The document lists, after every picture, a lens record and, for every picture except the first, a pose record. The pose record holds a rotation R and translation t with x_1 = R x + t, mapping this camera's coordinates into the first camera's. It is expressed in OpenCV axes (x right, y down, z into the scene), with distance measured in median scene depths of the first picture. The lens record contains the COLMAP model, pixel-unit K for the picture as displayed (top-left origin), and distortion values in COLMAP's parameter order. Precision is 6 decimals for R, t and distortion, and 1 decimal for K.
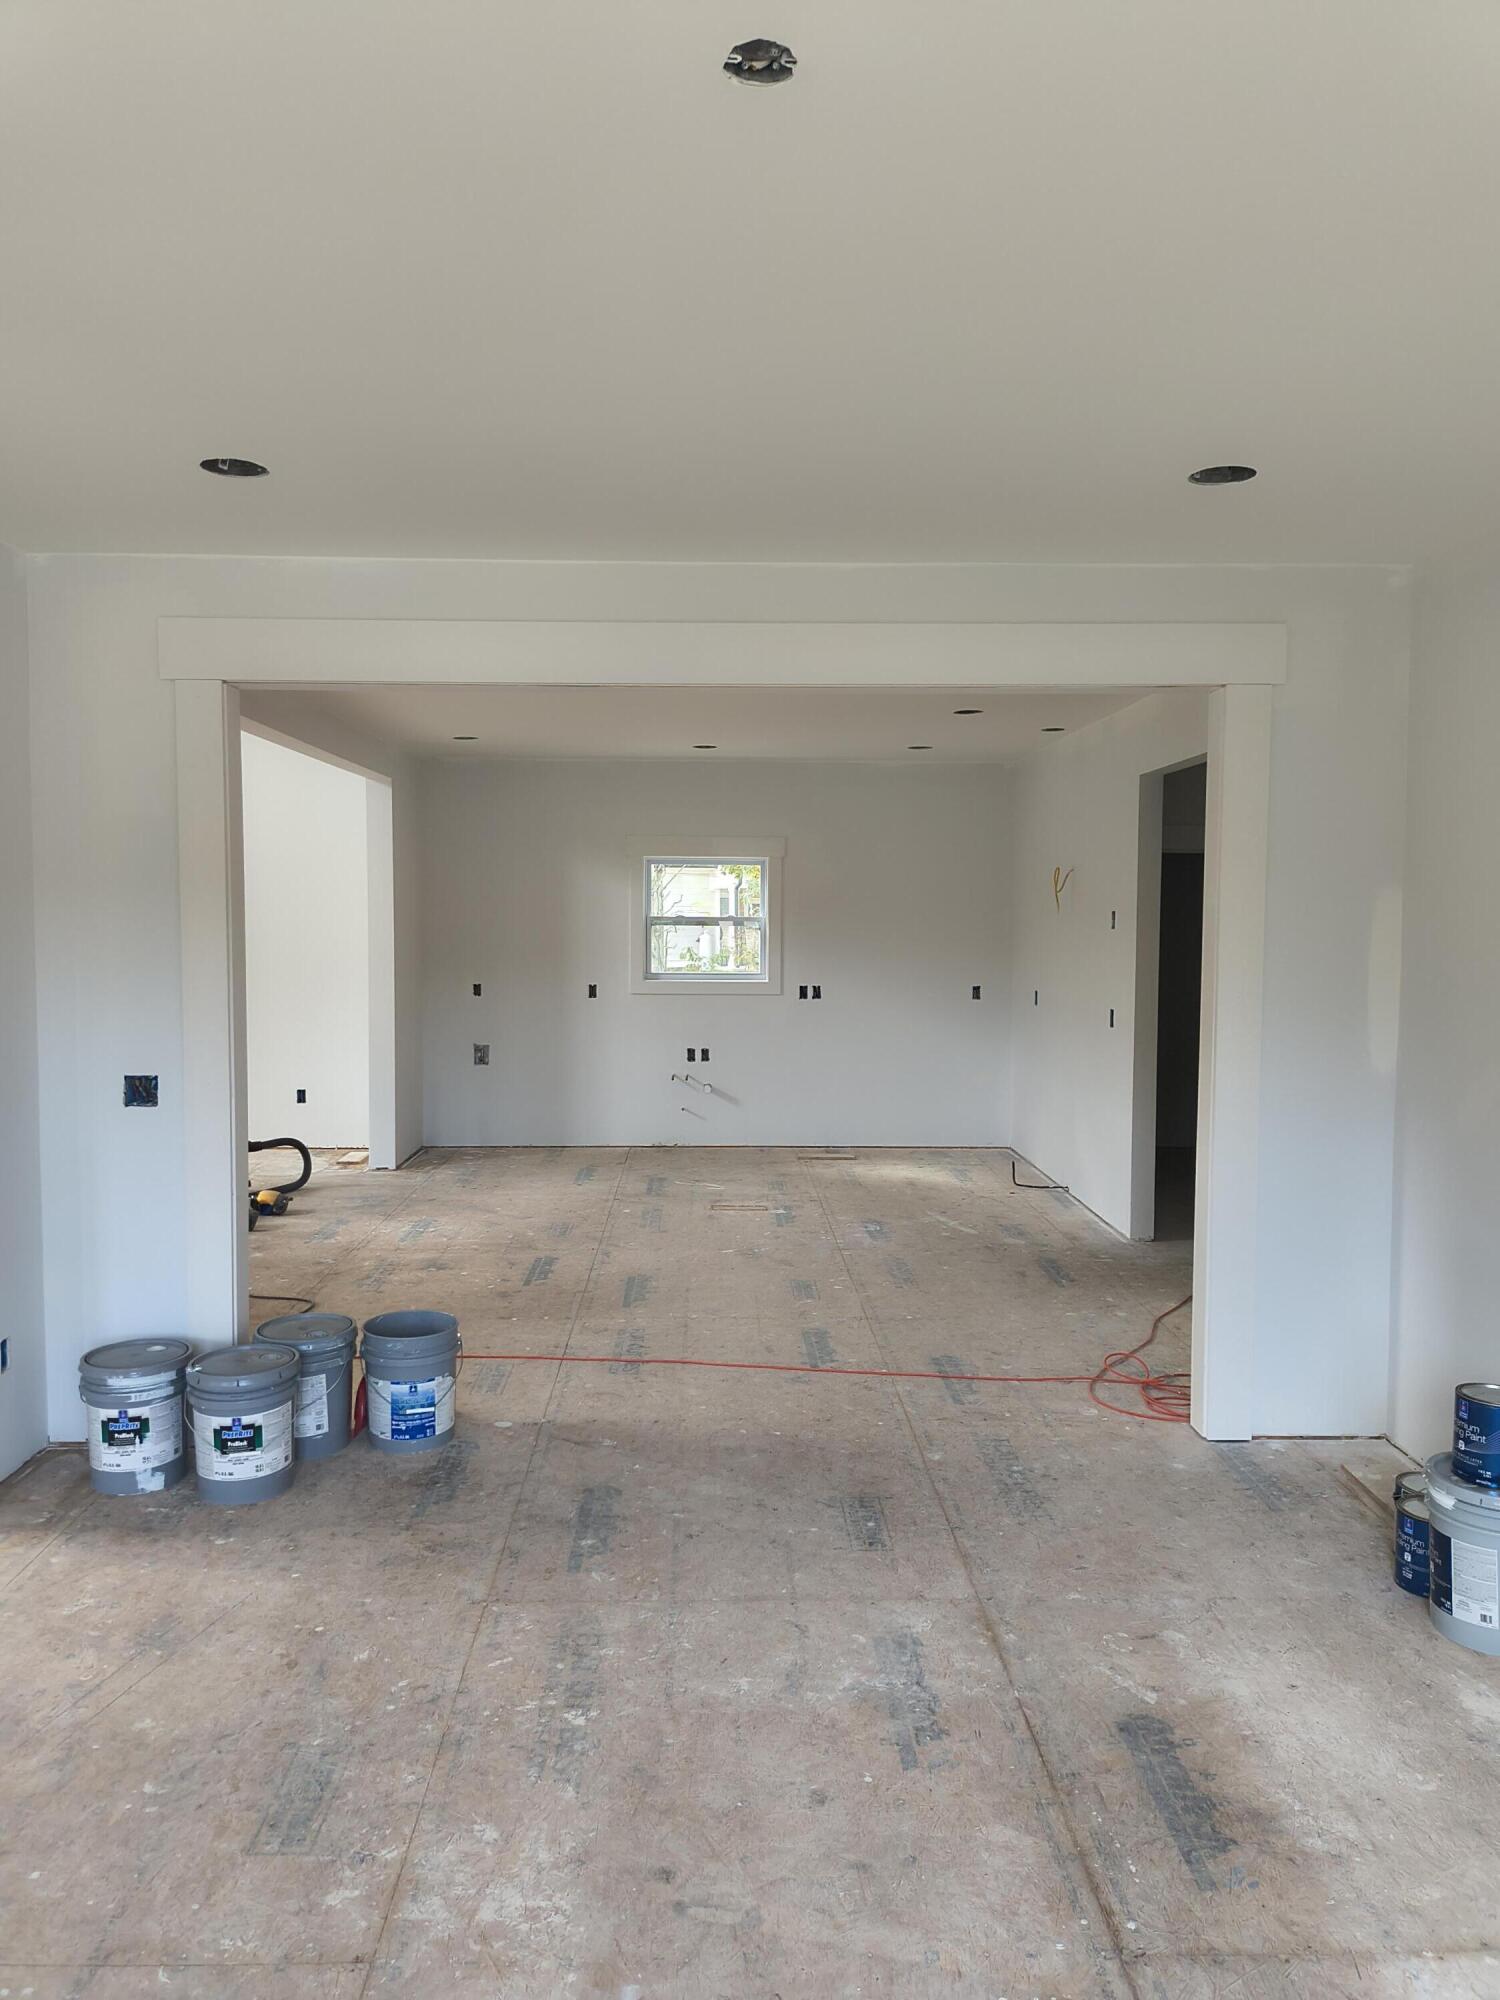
lens RADIAL K [[1468.2, 0, 750.0], [0, 1468.2, 1000.0], [0, 0, 1]] dist [-0.002737, -0.005402]
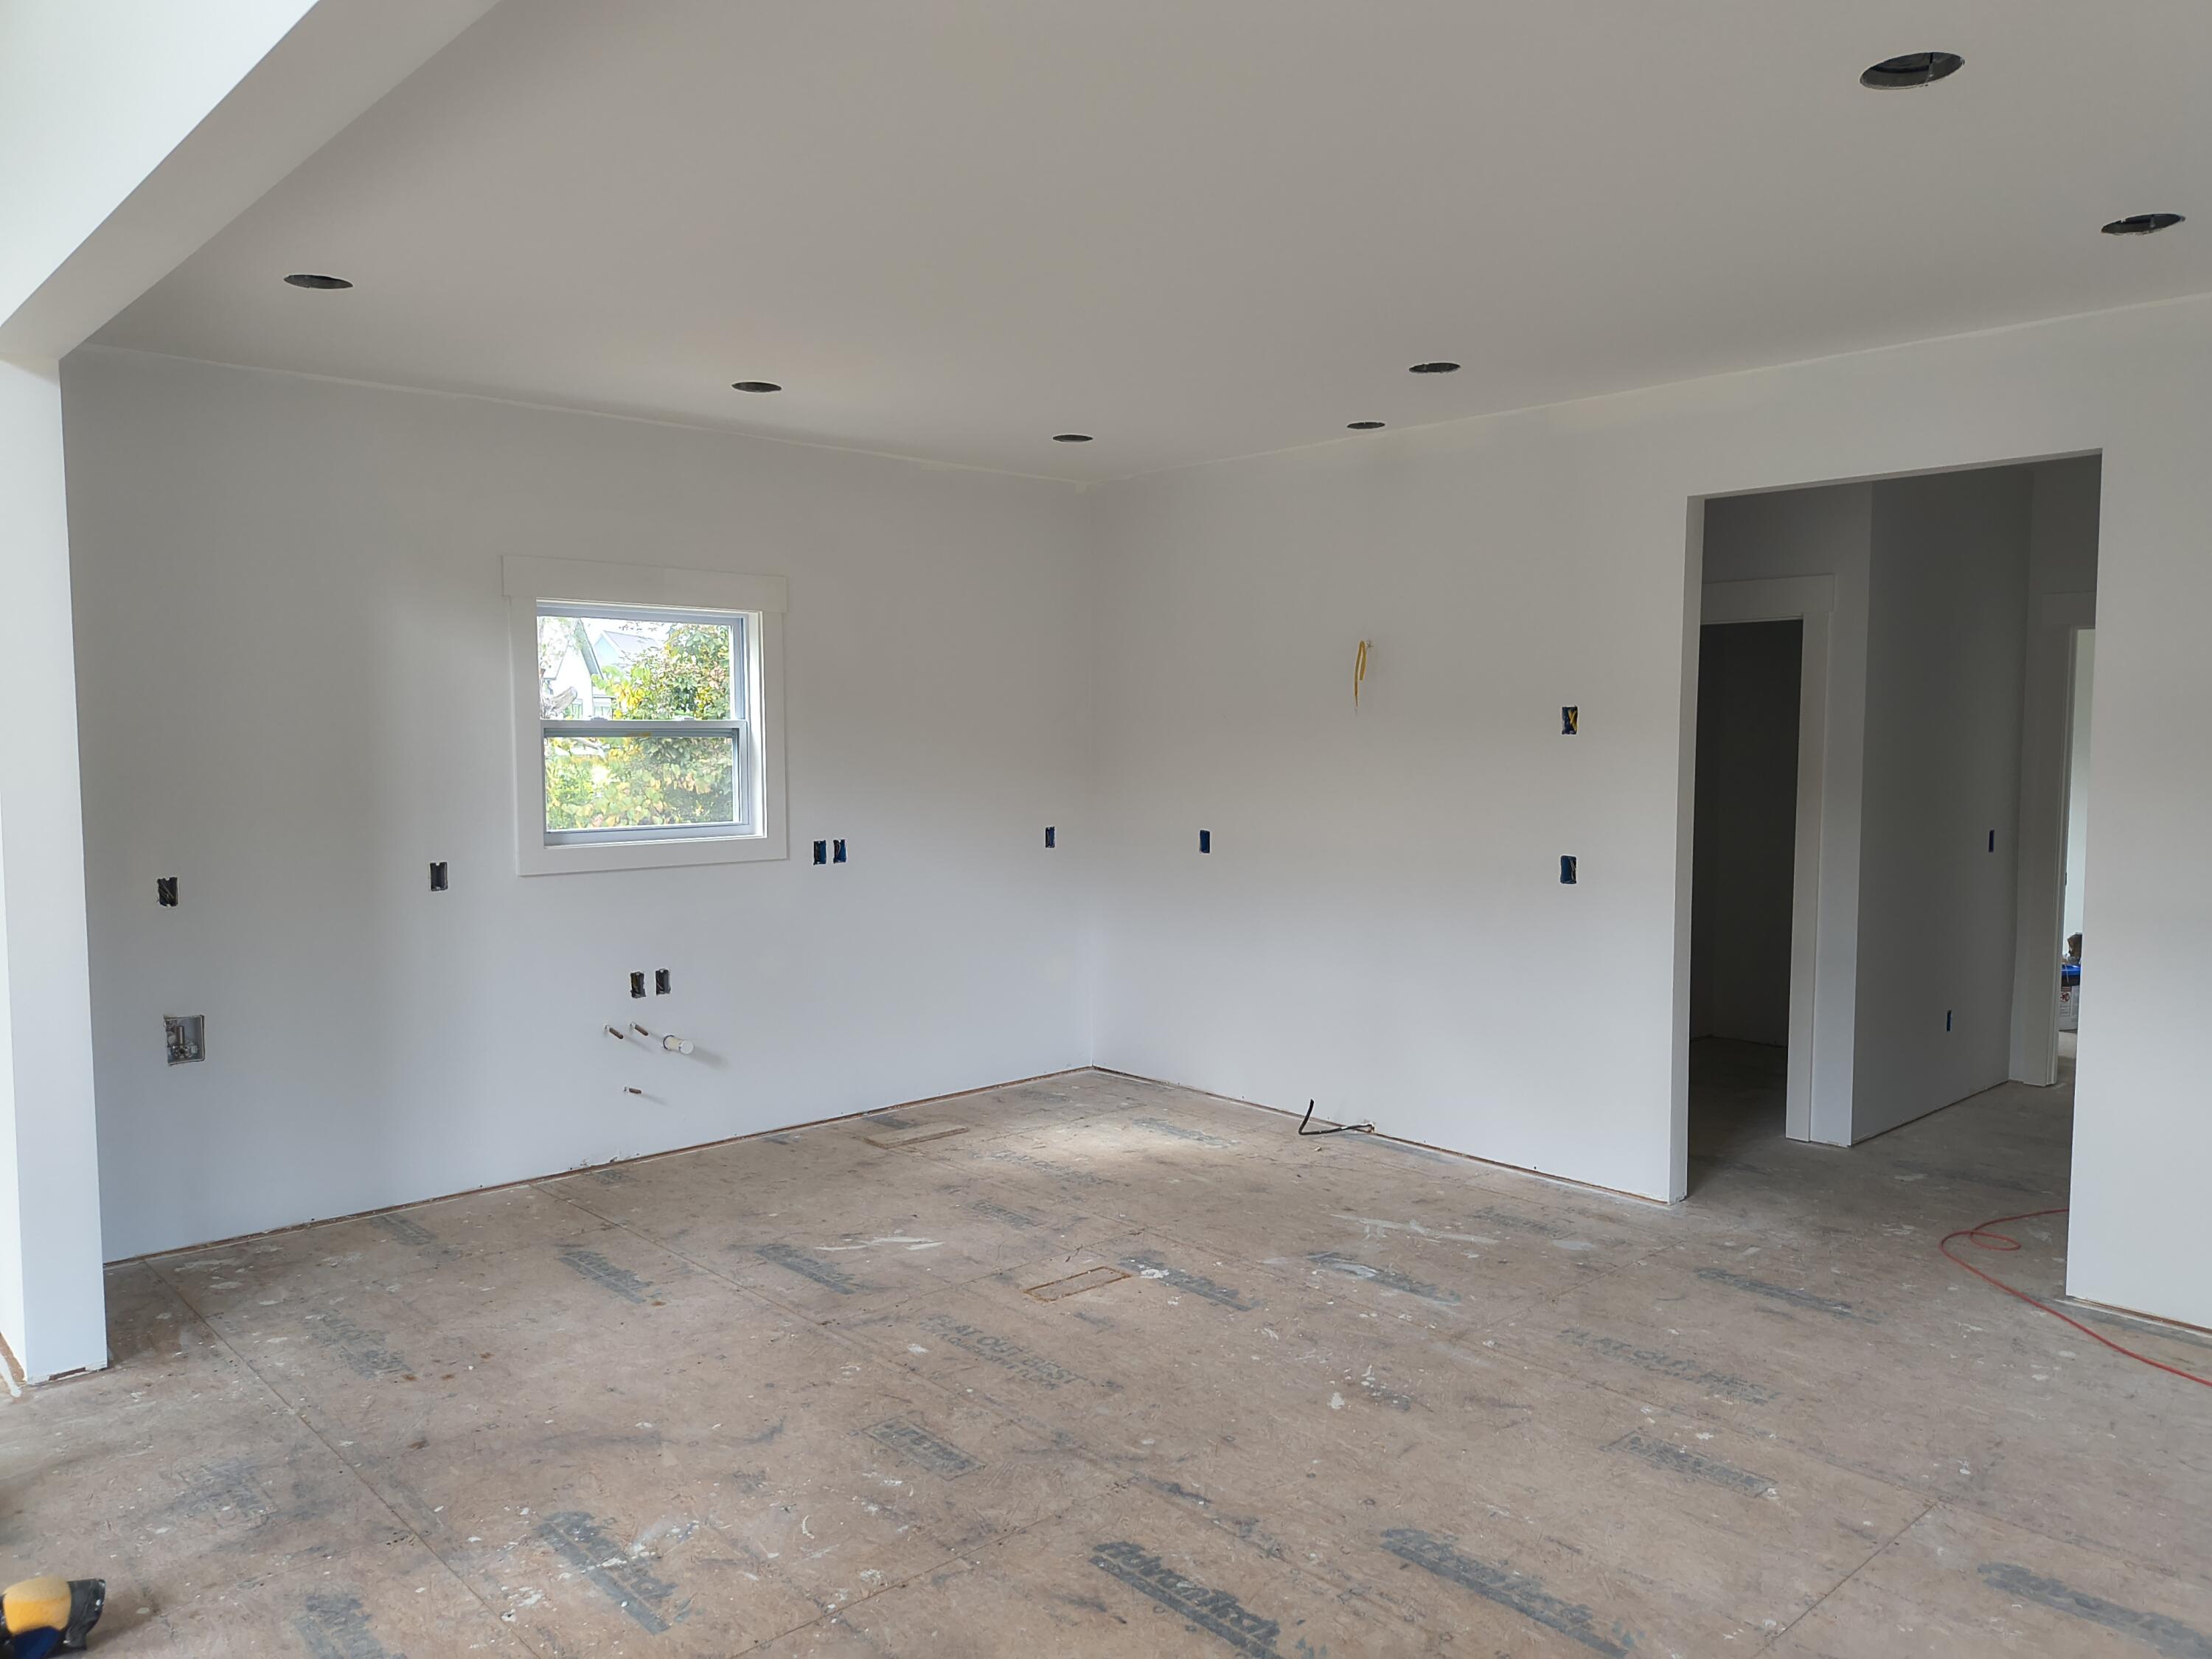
lens RADIAL K [[1623.8, 0, 1106.0], [0, 1623.8, 829.5], [0, 0, 1]] dist [-0.002737, -0.005402]
pose [[0.740098, -0.049519, 0.670673, -0.301921], [0.044819, 0.998700, 0.024280, -0.024435], [-0.671003, 0.012089, 0.741356, 0.459595]]
